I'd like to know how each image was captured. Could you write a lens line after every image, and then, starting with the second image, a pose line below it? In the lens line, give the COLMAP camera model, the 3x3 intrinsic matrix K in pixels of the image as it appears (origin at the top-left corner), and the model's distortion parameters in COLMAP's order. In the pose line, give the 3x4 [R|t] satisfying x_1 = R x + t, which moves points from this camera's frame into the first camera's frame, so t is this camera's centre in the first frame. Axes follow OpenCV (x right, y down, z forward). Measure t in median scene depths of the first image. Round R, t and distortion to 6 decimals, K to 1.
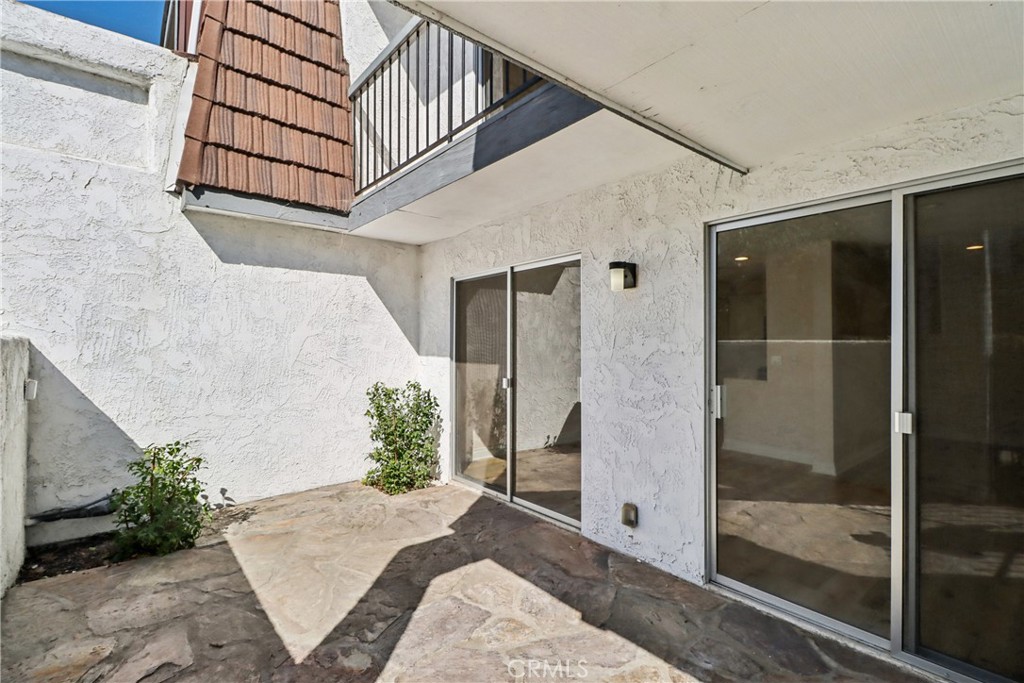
lens RADIAL K [[471.9, 0, 512.2], [0, 471.9, 343.8], [0, 0, 1]] dist [0.009597, -0.000980]
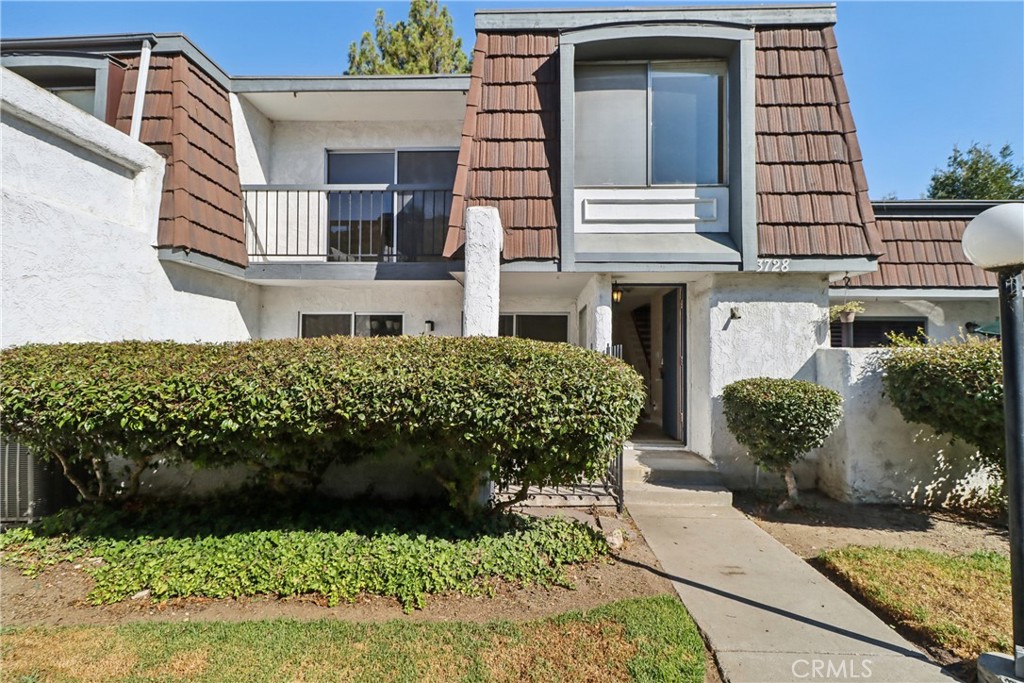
lens RADIAL K [[471.9, 0, 512.2], [0, 471.9, 348.1], [0, 0, 1]] dist [0.009597, -0.000980]
pose [[0.674775, 0.022849, 0.737670, -1.007293], [-0.006926, 0.999673, -0.024629, 0.024890], [-0.737991, 0.011511, 0.674712, -0.777801]]
